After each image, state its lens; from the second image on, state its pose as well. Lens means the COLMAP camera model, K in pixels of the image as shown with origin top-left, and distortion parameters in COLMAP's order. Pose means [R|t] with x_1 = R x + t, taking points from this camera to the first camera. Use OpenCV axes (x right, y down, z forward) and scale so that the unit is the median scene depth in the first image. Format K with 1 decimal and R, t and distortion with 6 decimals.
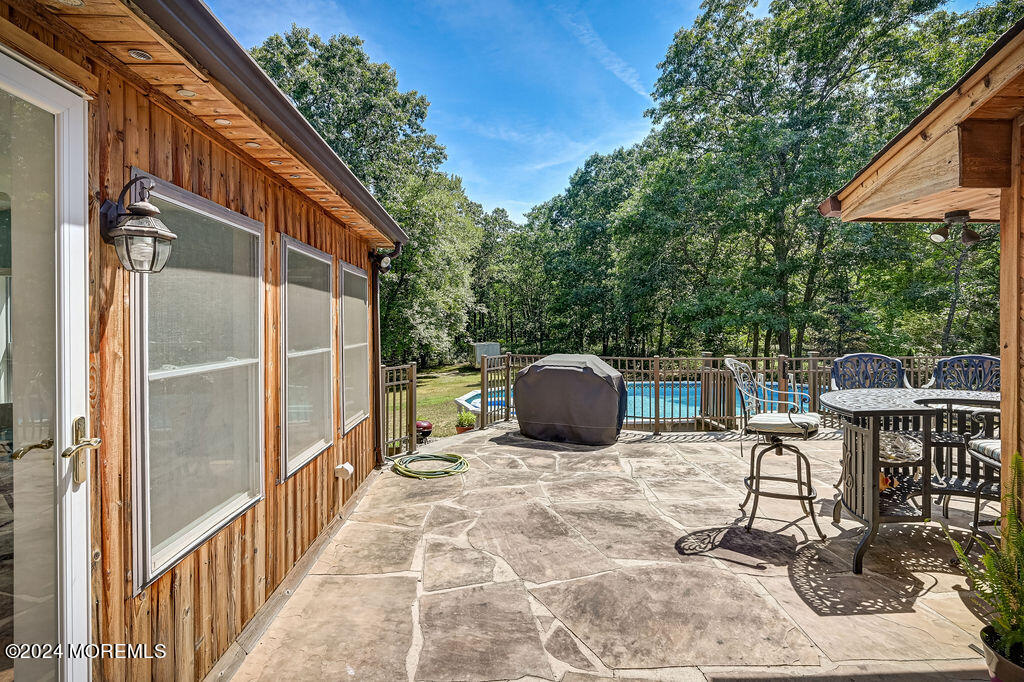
lens RADIAL K [[483.3, 0, 510.0], [0, 483.3, 333.1], [0, 0, 1]] dist [0.003269, 0.000203]
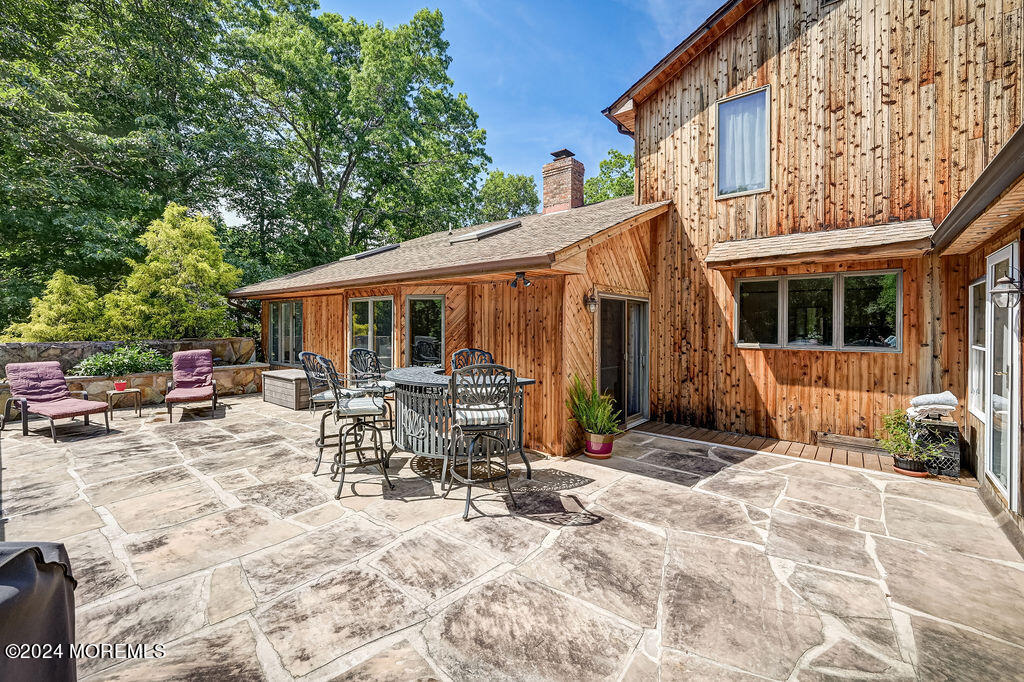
lens RADIAL K [[423.9, 0, 508.0], [0, 423.9, 326.5], [0, 0, 1]] dist [-0.003348, 0.000226]
pose [[-0.739229, -0.001948, 0.673451, -0.160111], [0.008485, 0.999890, 0.012206, -0.029483], [-0.673401, 0.014737, -0.739131, 1.747606]]
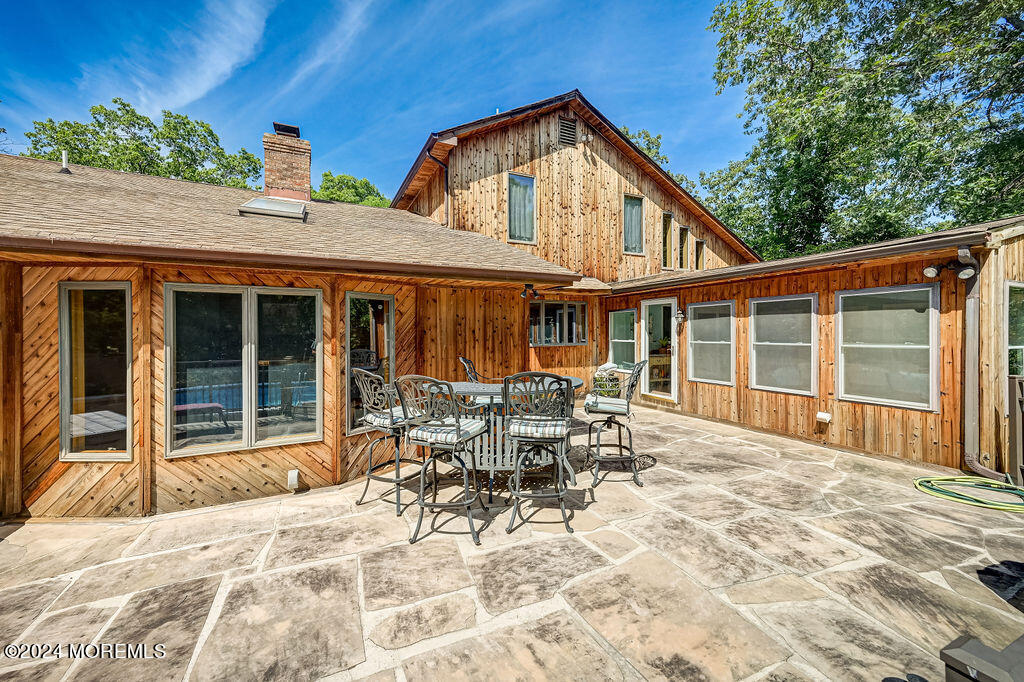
lens RADIAL K [[395.9, 0, 509.6], [0, 395.9, 334.6], [0, 0, 1]] dist [0.024124, 0.000514]
pose [[-0.919728, 0.011415, -0.392390, 1.300192], [0.004180, 0.999805, 0.019287, -0.033151], [0.392534, 0.016099, -0.919597, 1.988496]]
